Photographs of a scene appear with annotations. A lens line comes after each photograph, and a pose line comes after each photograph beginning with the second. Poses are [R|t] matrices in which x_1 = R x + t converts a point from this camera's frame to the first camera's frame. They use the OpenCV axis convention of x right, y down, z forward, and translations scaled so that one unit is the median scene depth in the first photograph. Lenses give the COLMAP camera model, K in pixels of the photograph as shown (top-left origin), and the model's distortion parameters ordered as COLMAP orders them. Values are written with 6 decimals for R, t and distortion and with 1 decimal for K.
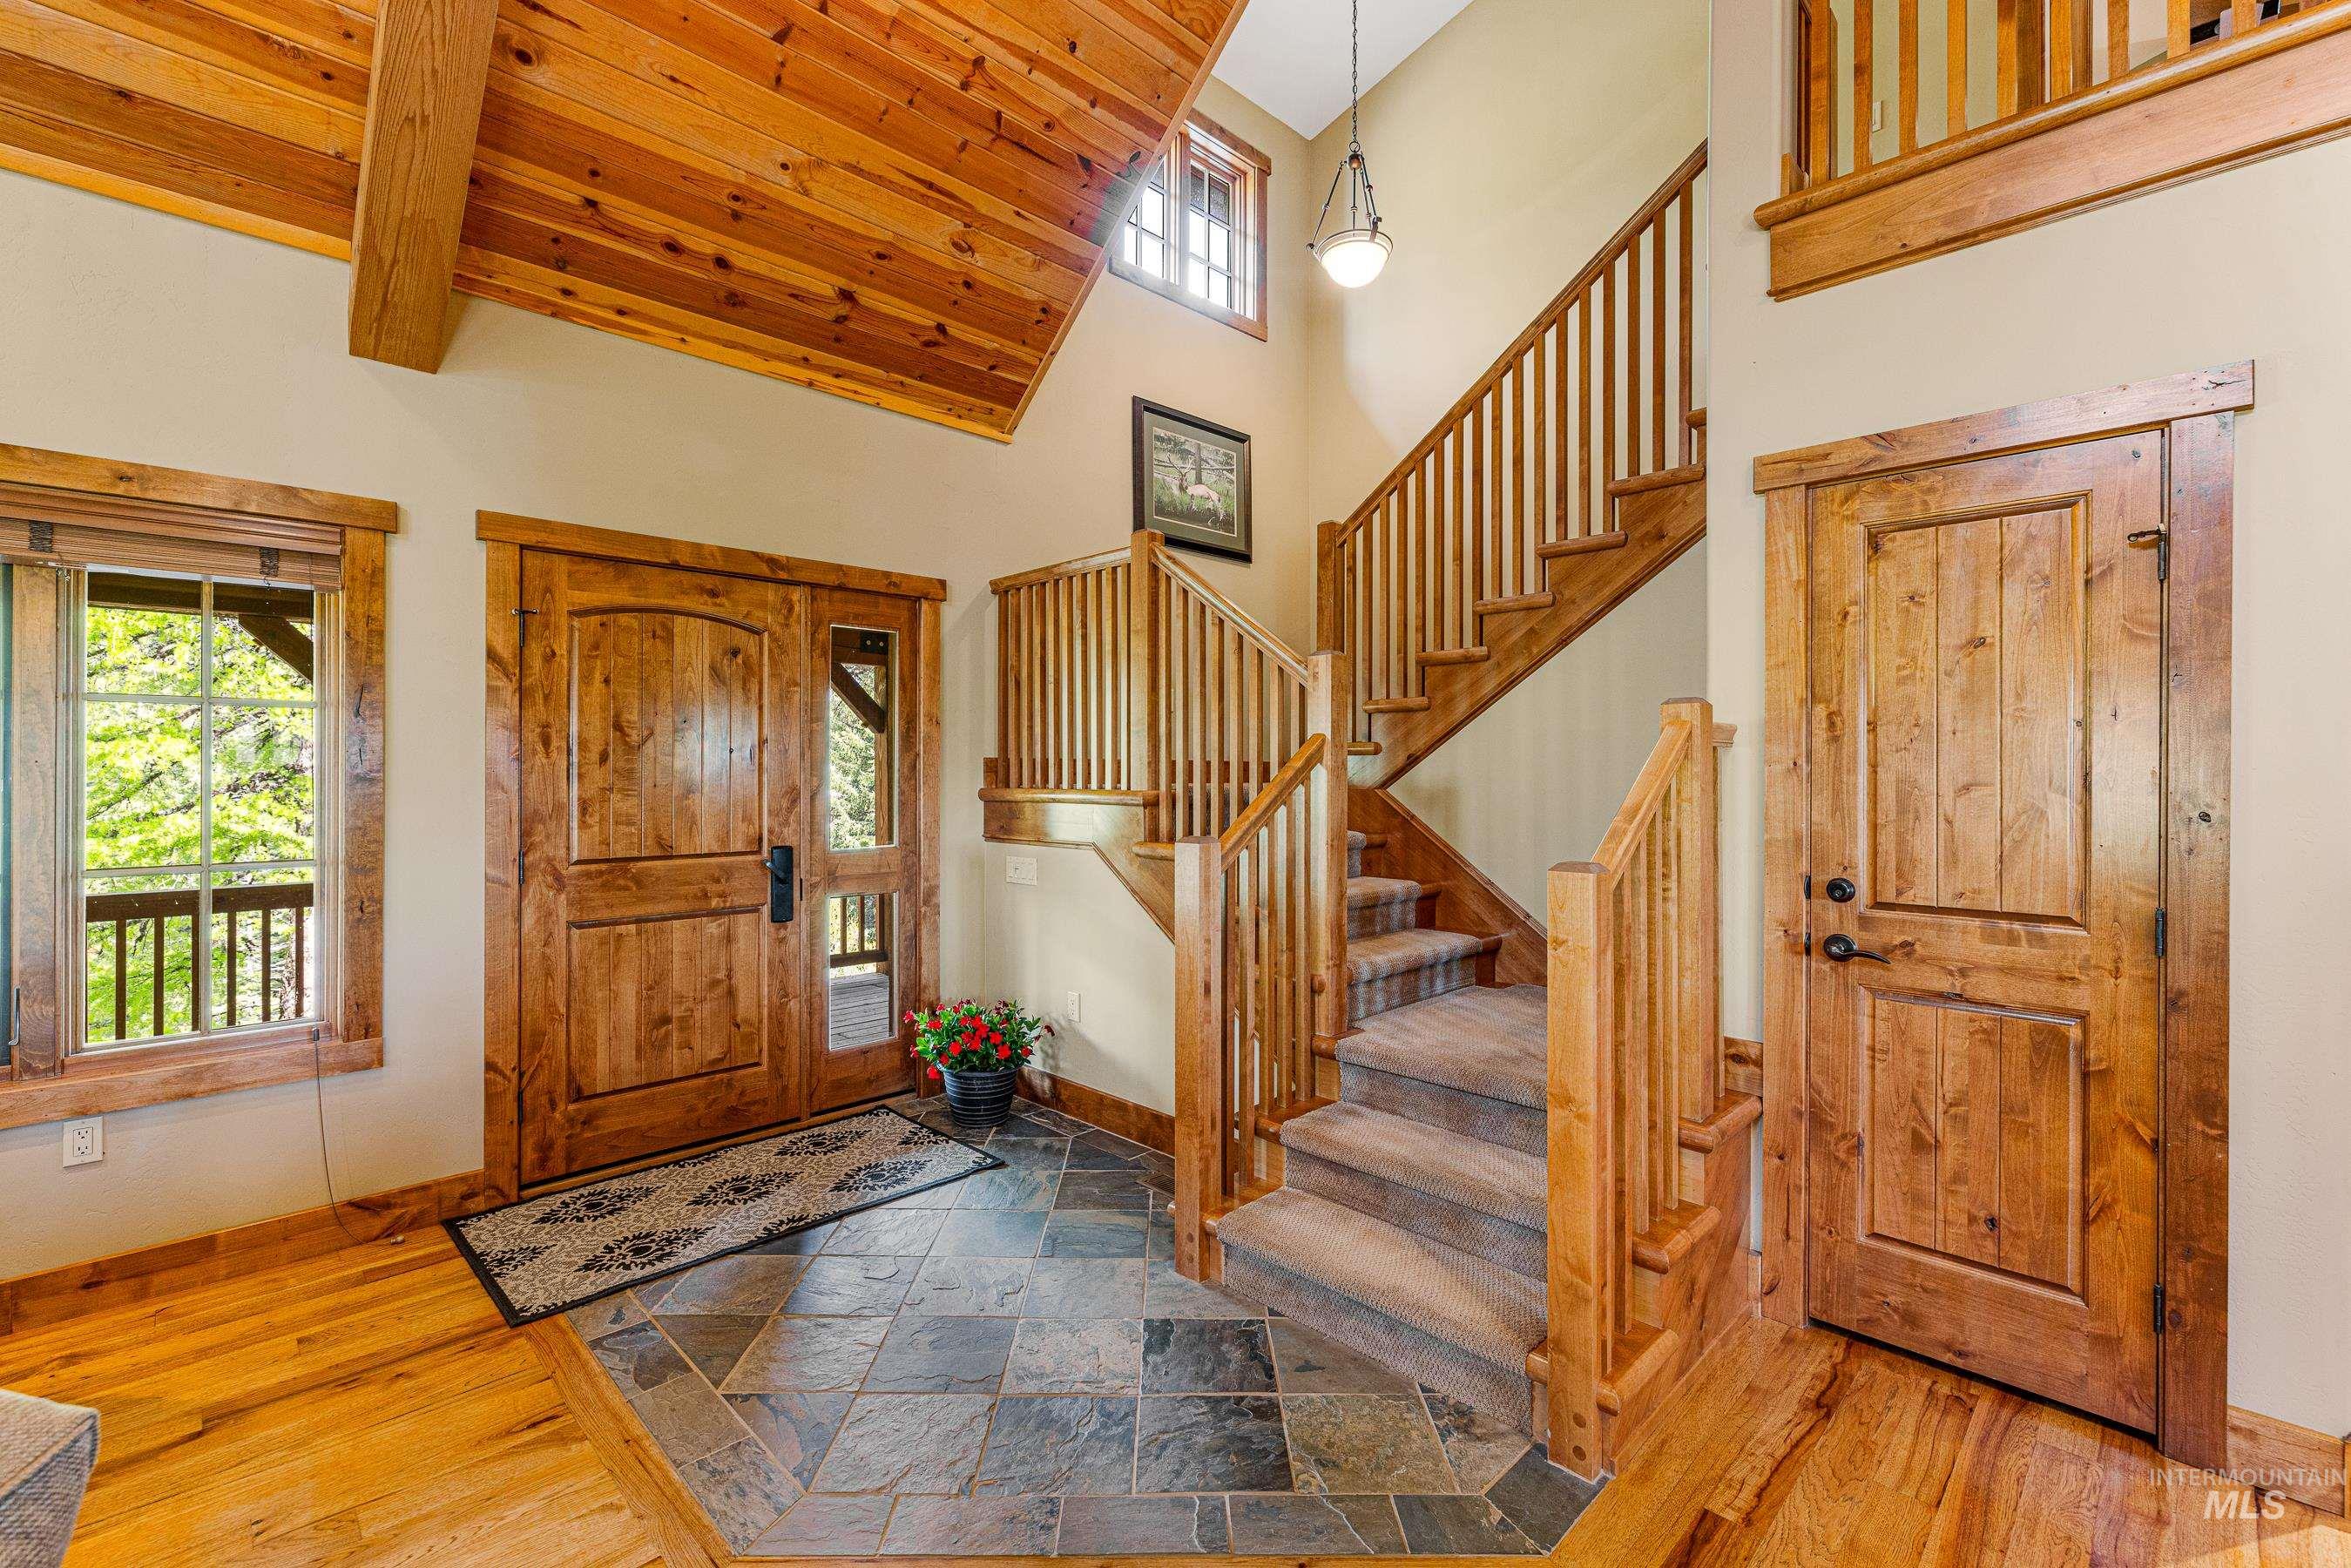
lens RADIAL K [[1004.0, 0, 1157.7], [0, 1004.0, 767.7], [0, 0, 1]] dist [-0.001883, 0.000182]
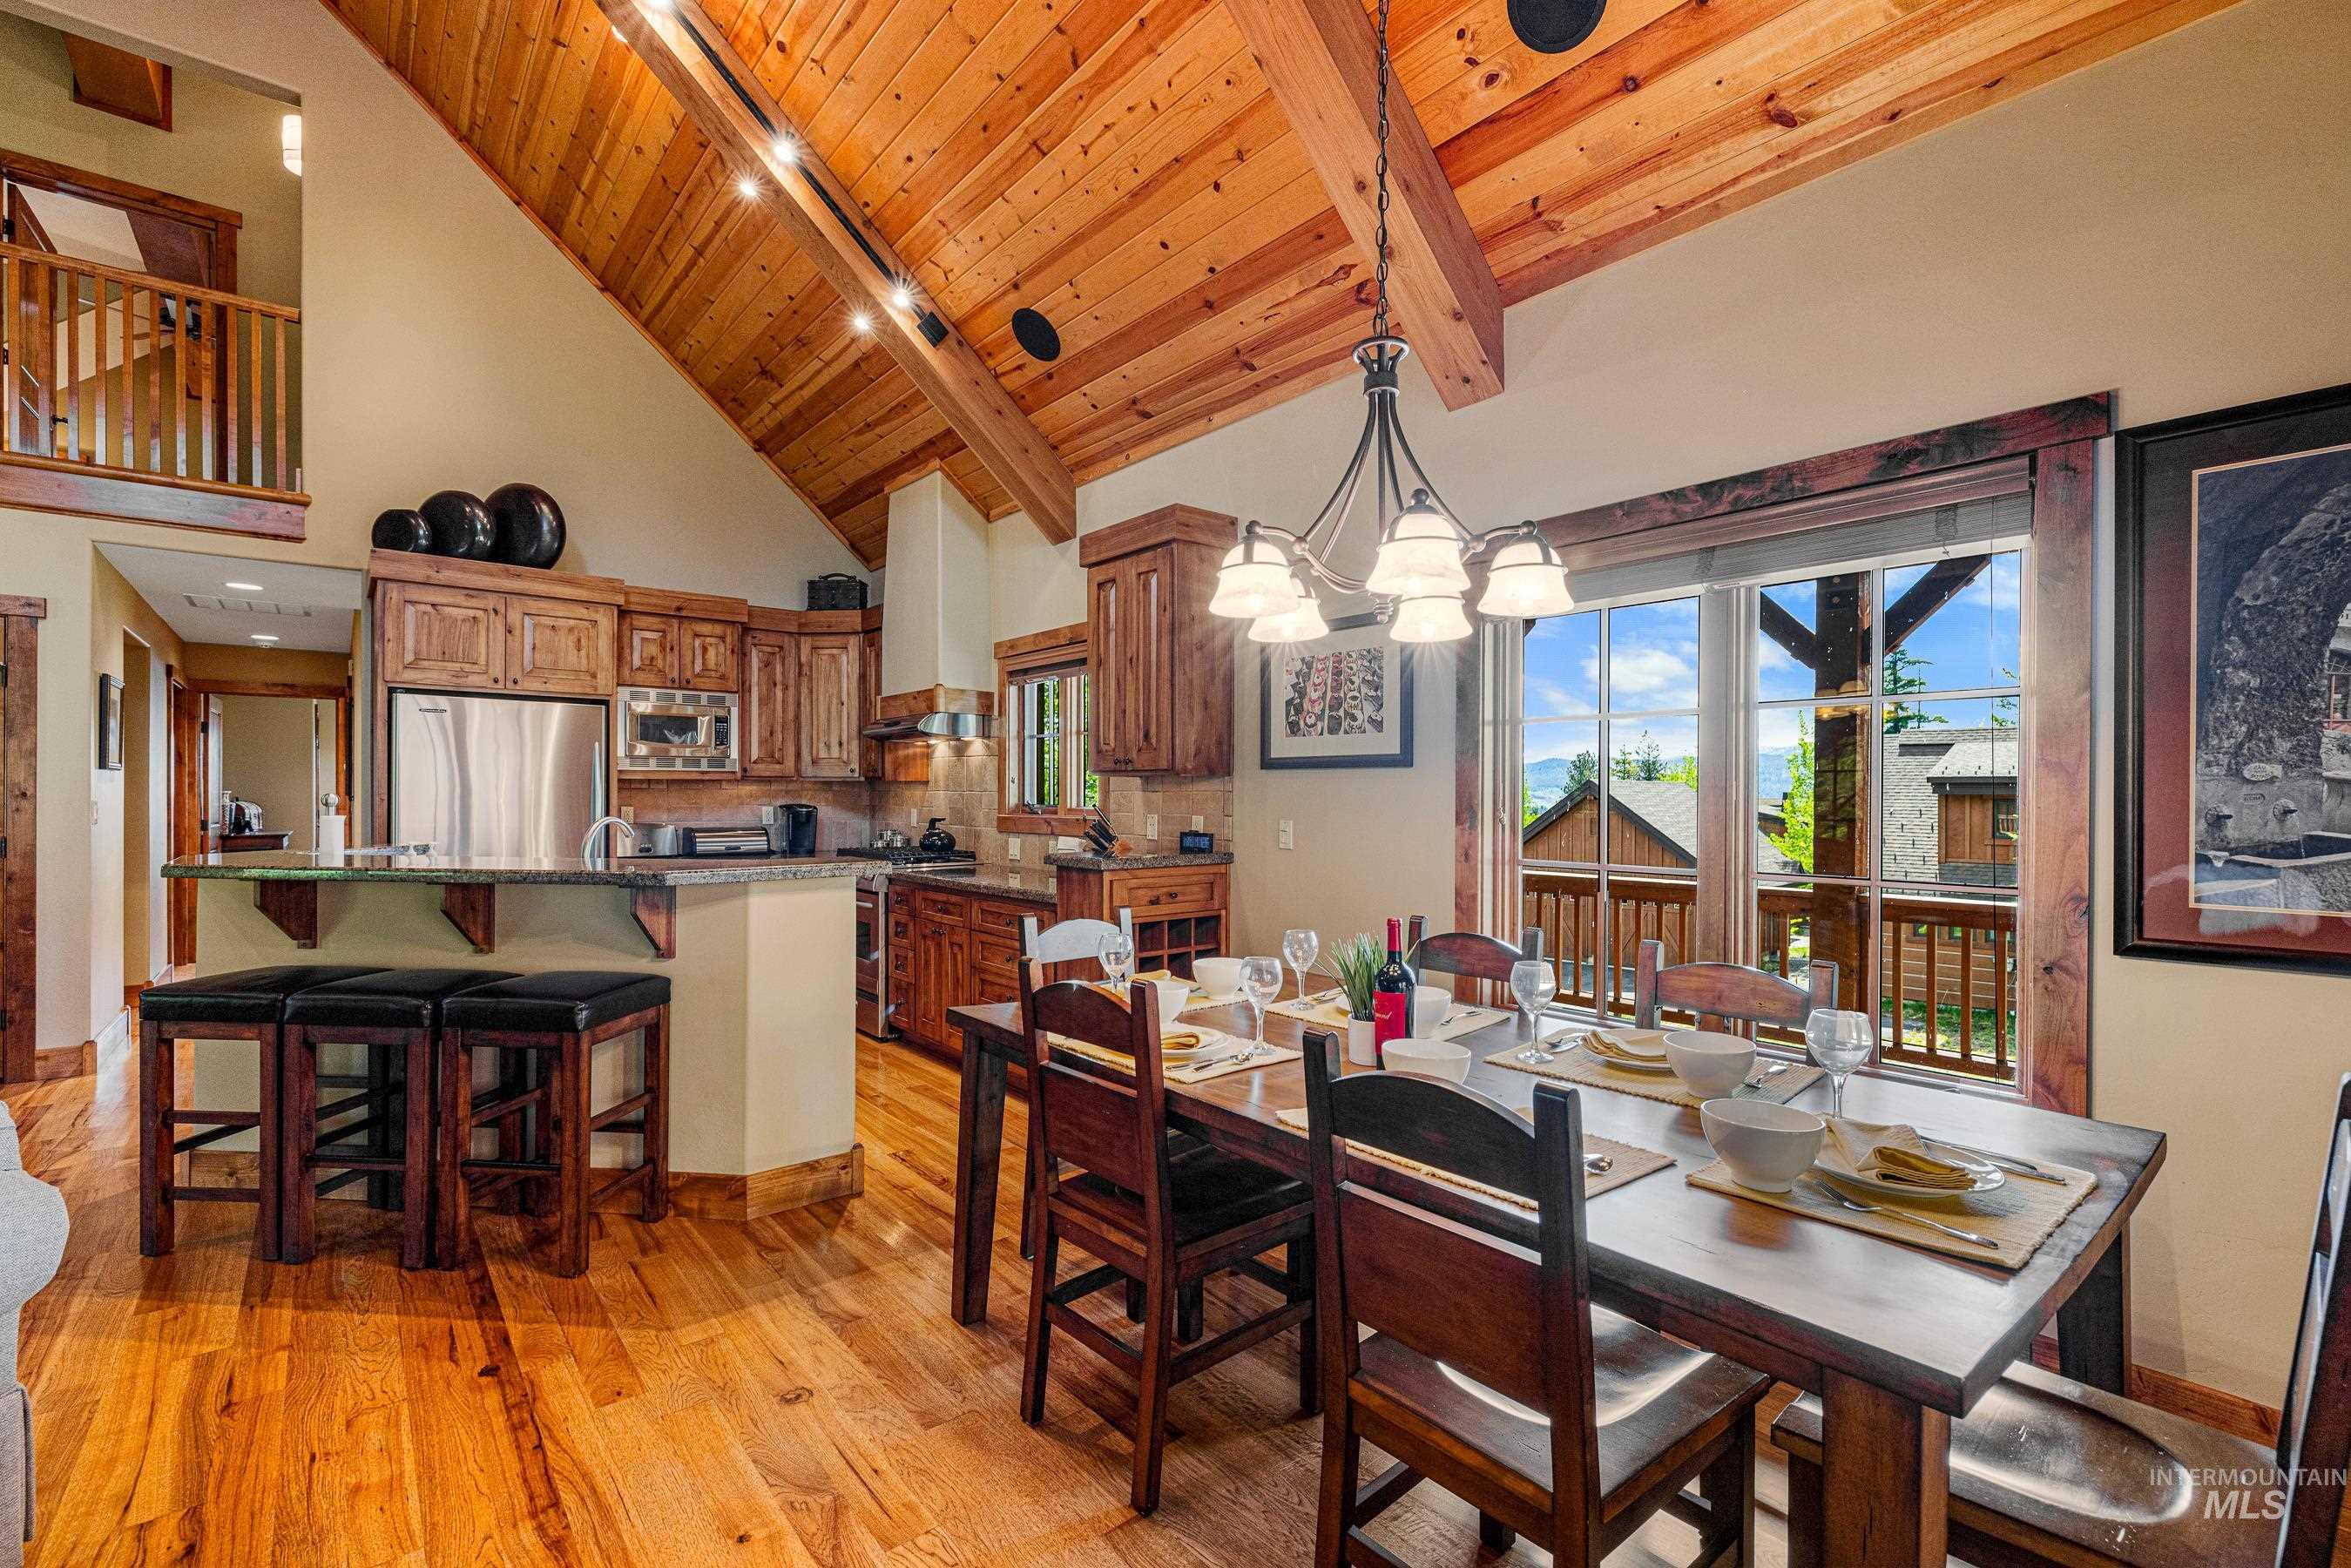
lens RADIAL K [[1004.0, 0, 1172.5], [0, 1004.0, 798.8], [0, 0, 1]] dist [-0.001883, 0.000182]
pose [[0.075509, -0.008675, 0.997107, -0.598818], [-0.005508, 0.999943, 0.009117, 0.014378], [-0.997130, -0.006181, 0.075457, -1.037363]]
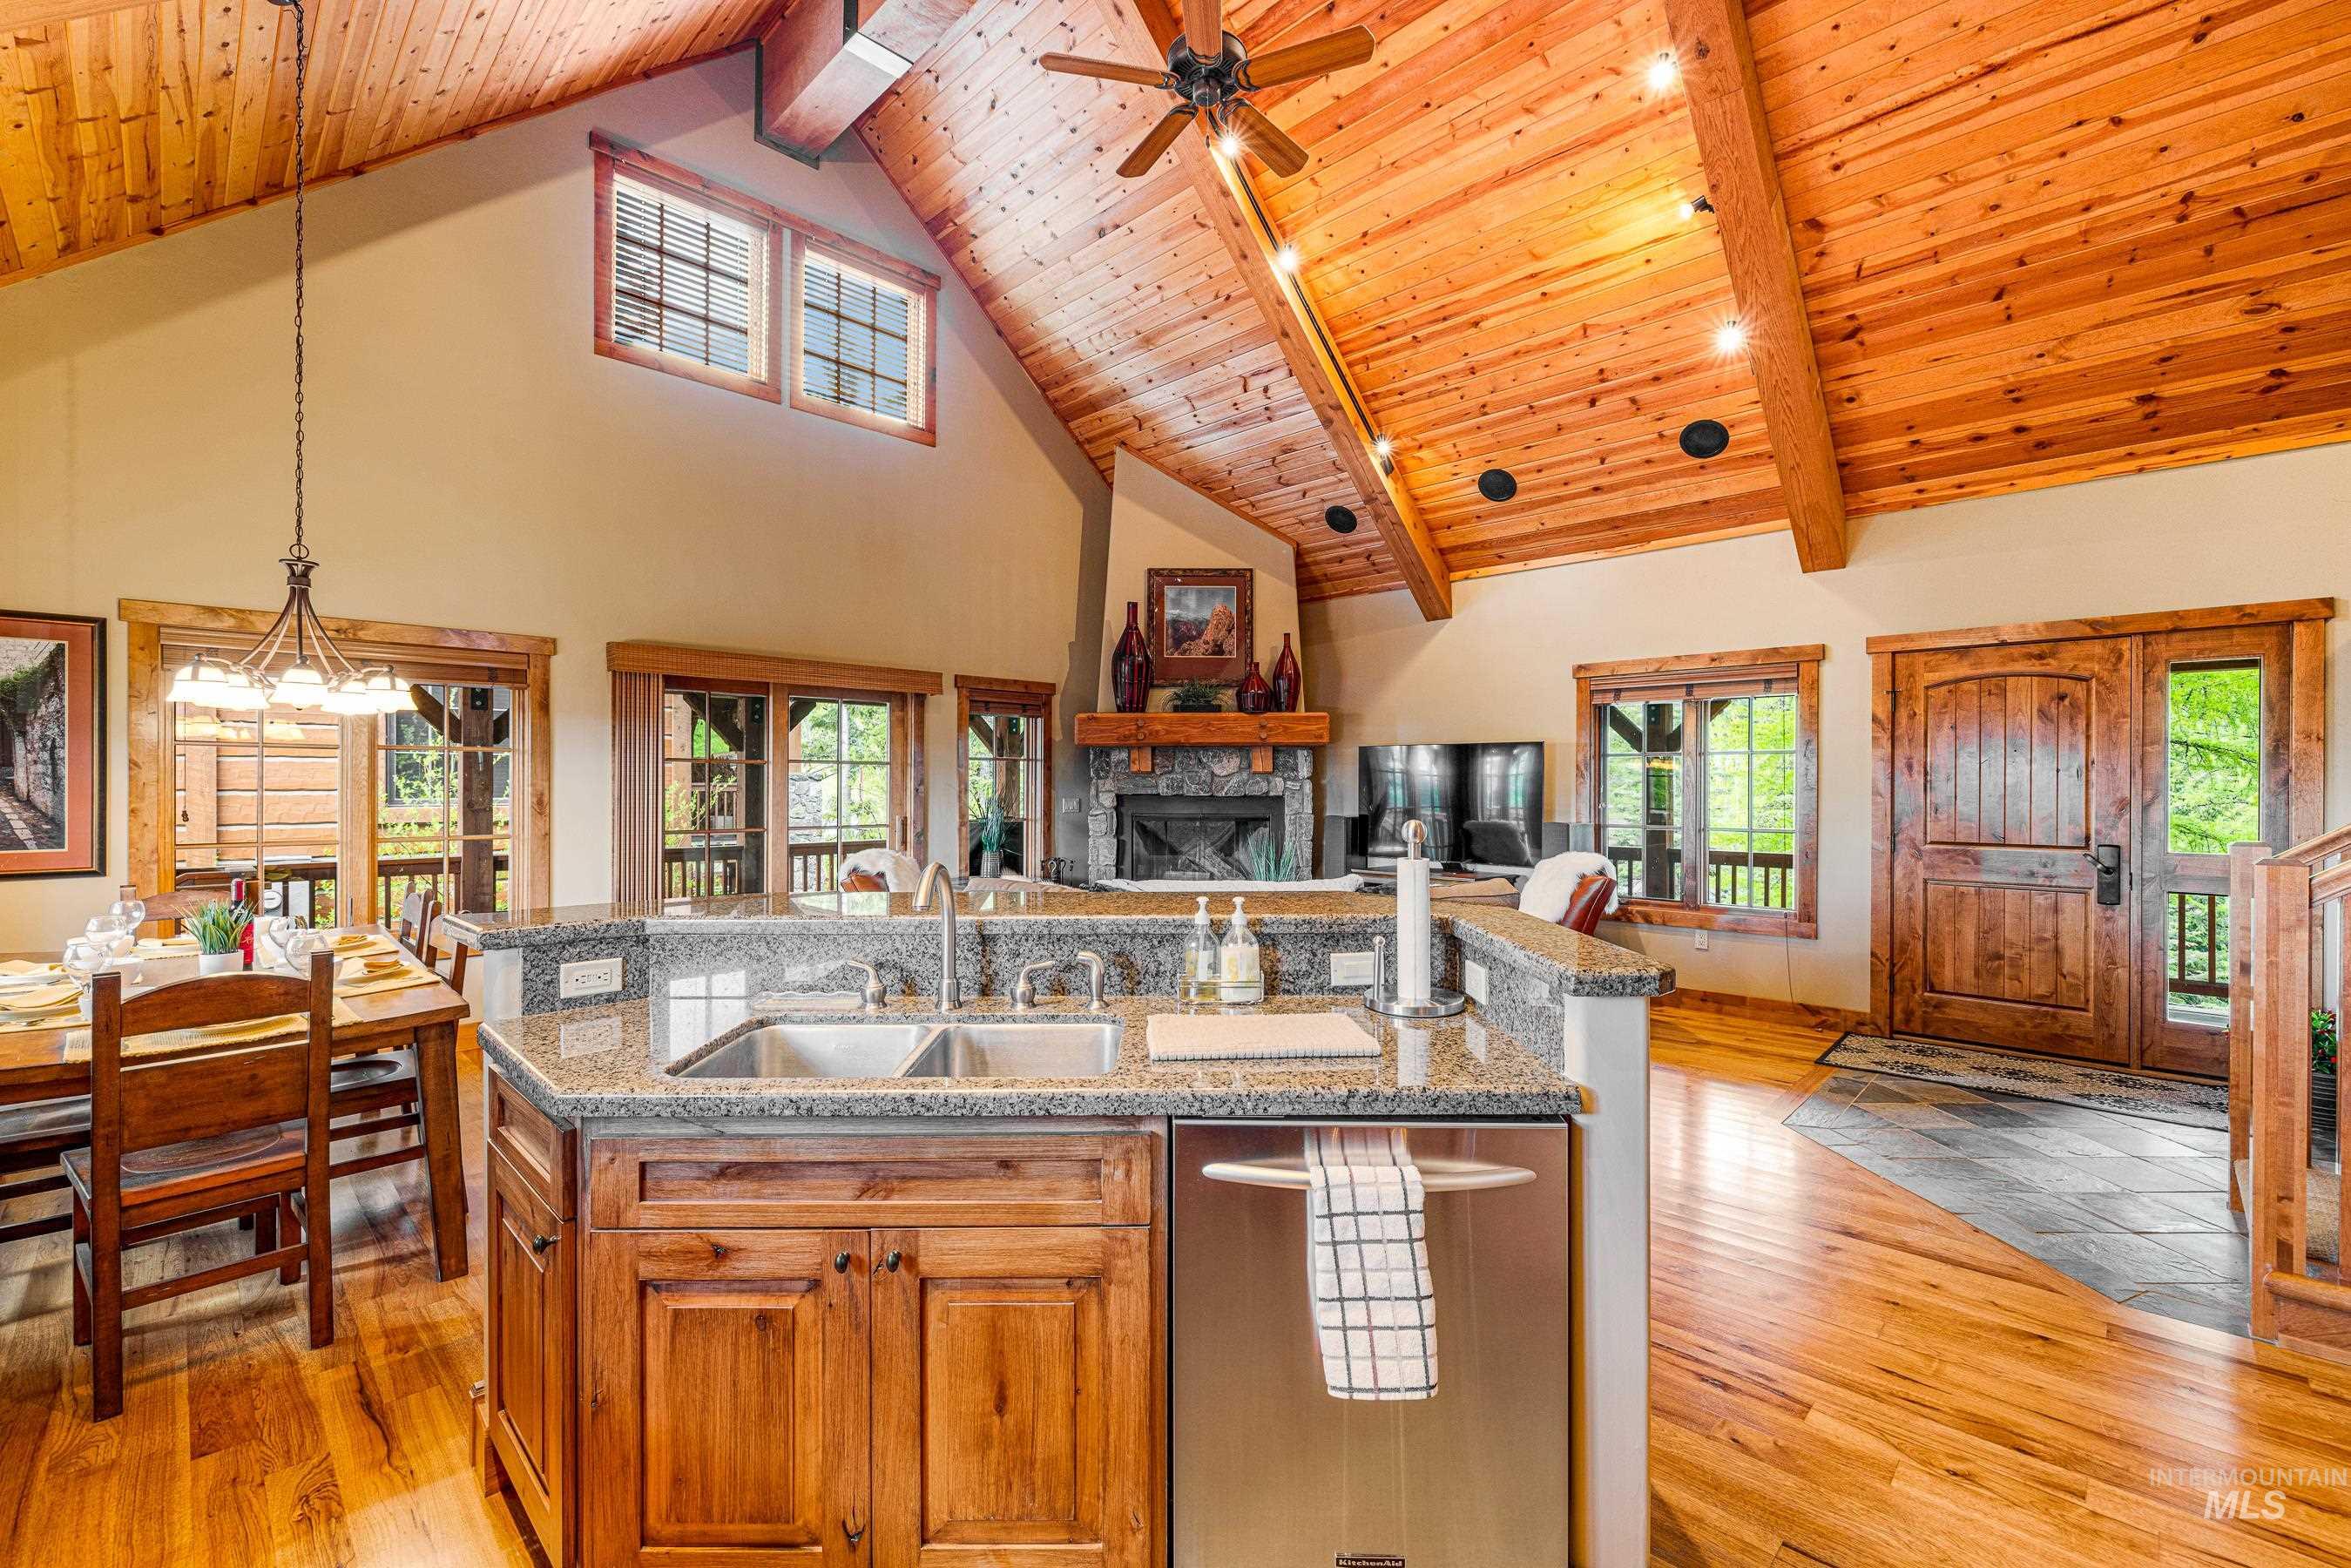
lens RADIAL K [[1004.0, 0, 1175.3], [0, 1004.0, 791.5], [0, 0, 1]] dist [-0.001883, 0.000182]
pose [[0.029411, 0.005936, -0.999550, 0.994039], [0.001500, 0.999981, 0.005983, 0.001462], [0.999566, -0.001675, 0.029402, -0.253333]]
